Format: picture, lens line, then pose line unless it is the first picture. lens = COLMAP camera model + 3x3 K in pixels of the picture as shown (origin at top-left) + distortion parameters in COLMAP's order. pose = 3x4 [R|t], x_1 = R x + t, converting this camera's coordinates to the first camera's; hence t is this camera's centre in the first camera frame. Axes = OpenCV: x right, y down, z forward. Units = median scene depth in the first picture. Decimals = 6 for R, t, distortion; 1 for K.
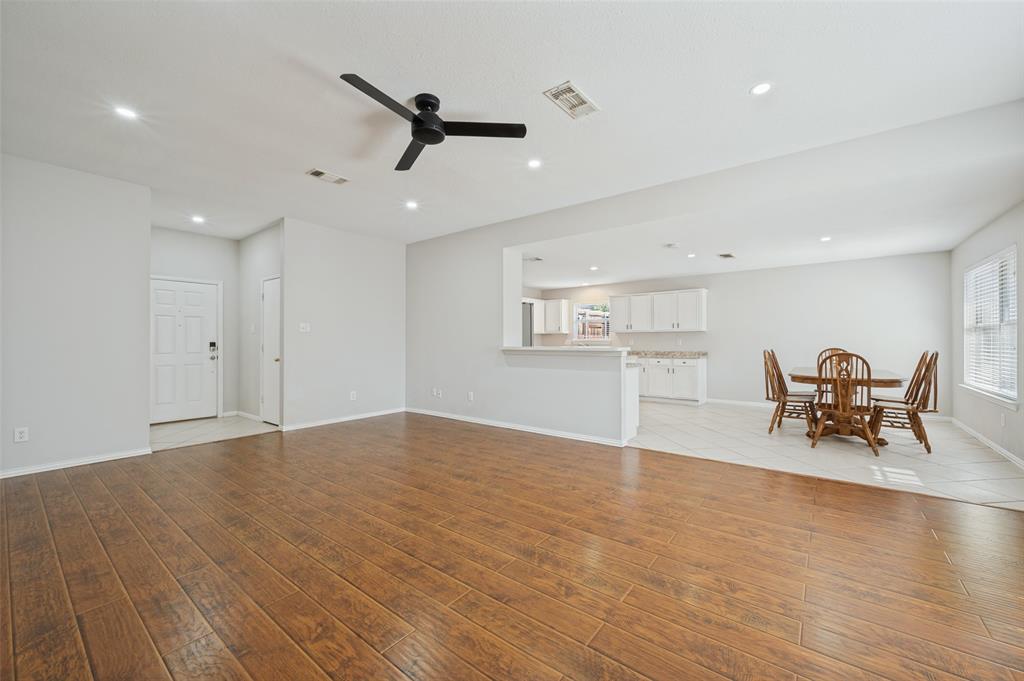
lens RADIAL K [[406.7, 0, 512.0], [0, 406.7, 340.5], [0, 0, 1]] dist [-0.000786, 0.000034]
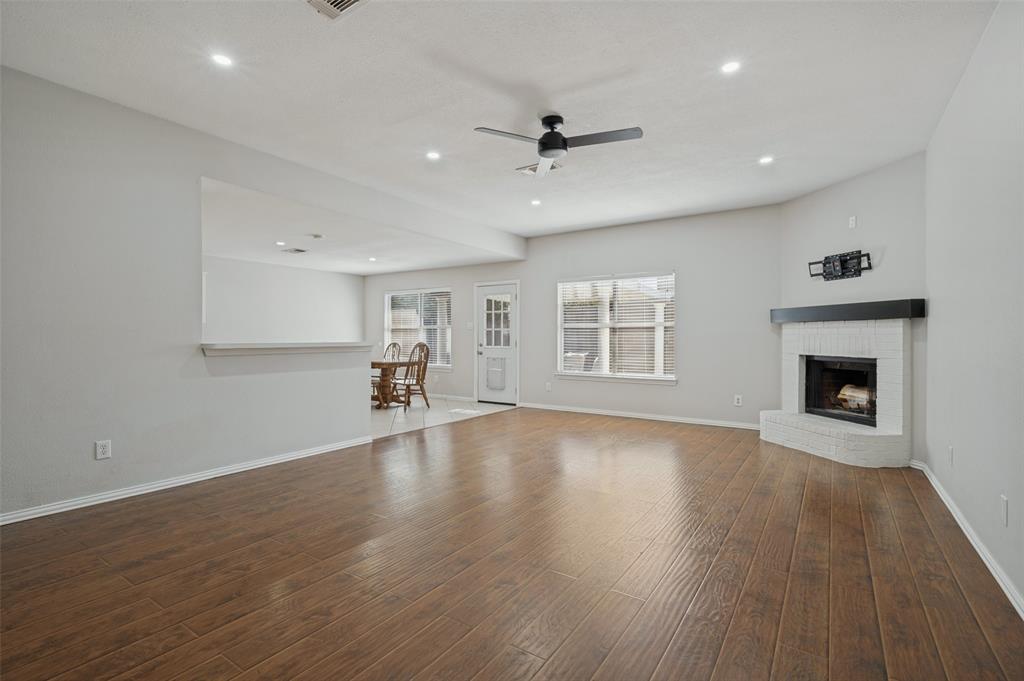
lens RADIAL K [[489.9, 0, 512.0], [0, 489.9, 340.5], [0, 0, 1]] dist [0.012030, -0.000135]
pose [[-0.087164, -0.004030, 0.996186, -0.551145], [-0.003106, 0.999988, 0.003774, 0.004058], [-0.996189, -0.002765, -0.087175, 0.438435]]
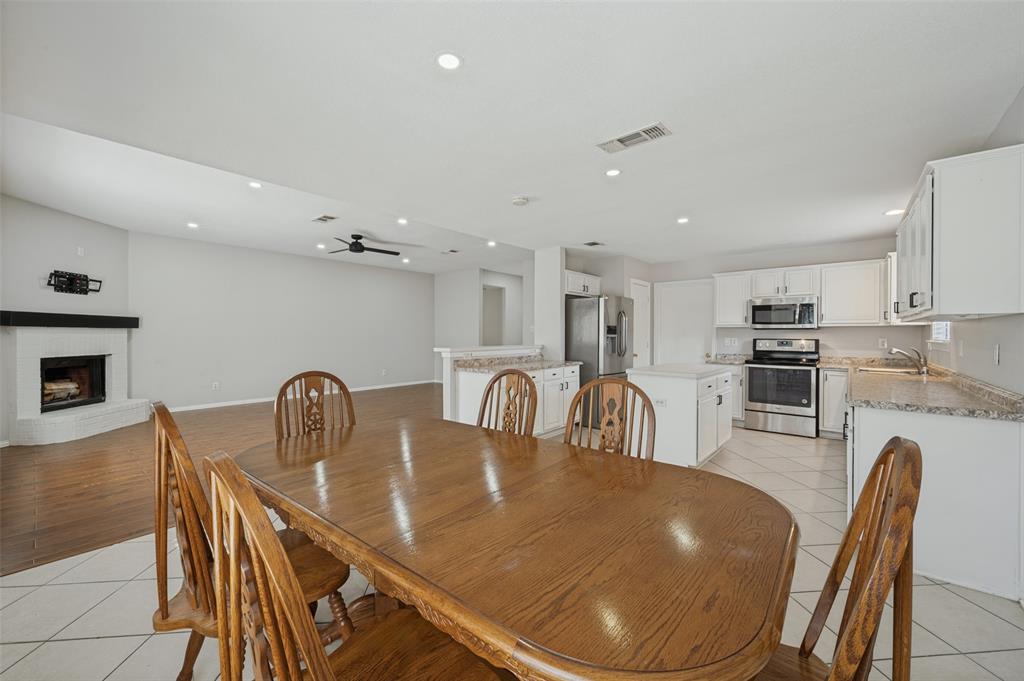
lens RADIAL K [[406.7, 0, 512.0], [0, 406.7, 340.5], [0, 0, 1]] dist [-0.000786, 0.000034]
pose [[-0.026886, 0.016525, -0.999502, 0.729981], [0.001230, 0.999863, 0.016498, -0.009404], [0.999638, -0.000786, -0.026902, 0.694256]]
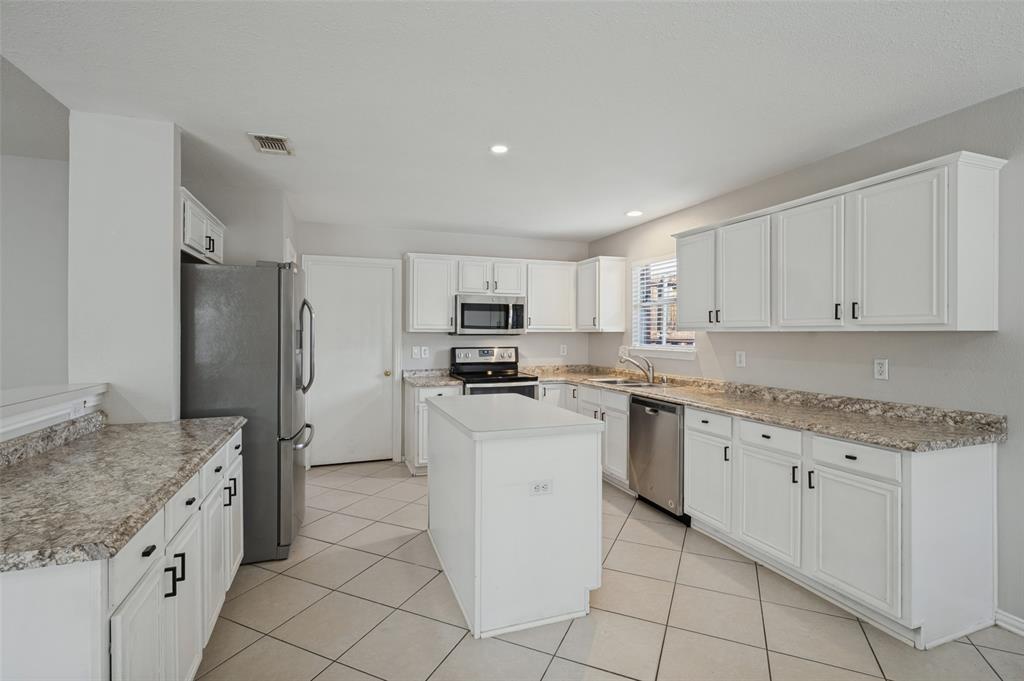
lens RADIAL K [[471.7, 0, 510.5], [0, 471.7, 333.6], [0, 0, 1]] dist [-0.000821, -0.000209]
pose [[0.852239, 0.004527, -0.523133, 0.377341], [-0.001372, 0.999978, 0.006419, -0.023096], [0.523151, -0.004753, 0.852227, 0.609125]]
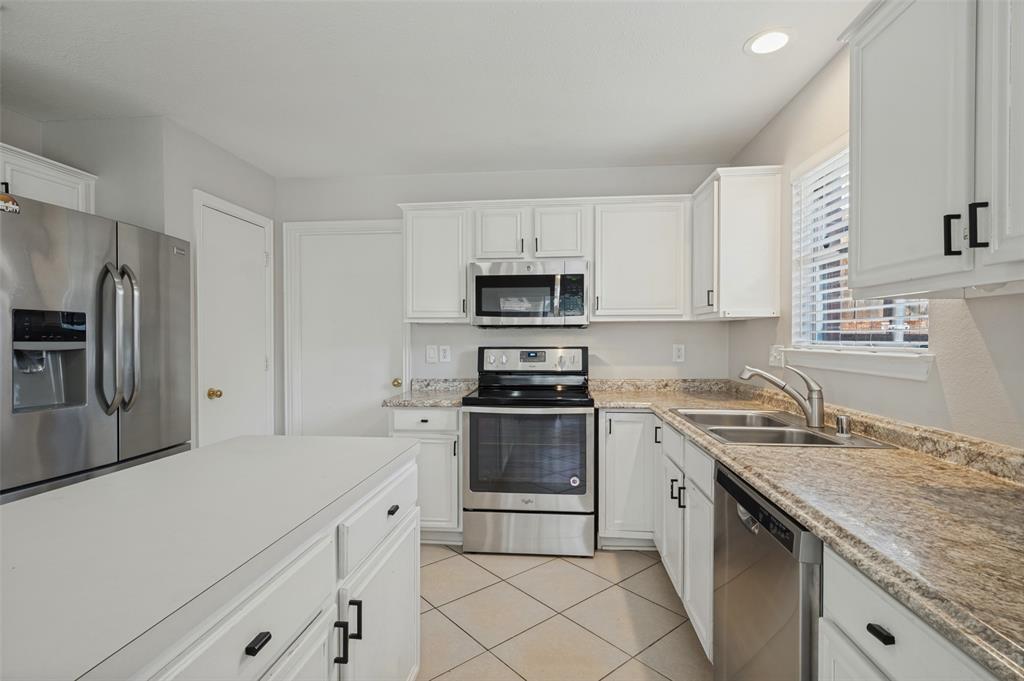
lens RADIAL K [[489.9, 0, 512.0], [0, 489.9, 340.5], [0, 0, 1]] dist [0.012030, -0.000135]
pose [[0.542523, 0.004571, -0.840029, 0.355266], [0.004290, 0.999957, 0.008213, -0.008981], [0.840030, -0.008059, 0.542480, 0.905032]]
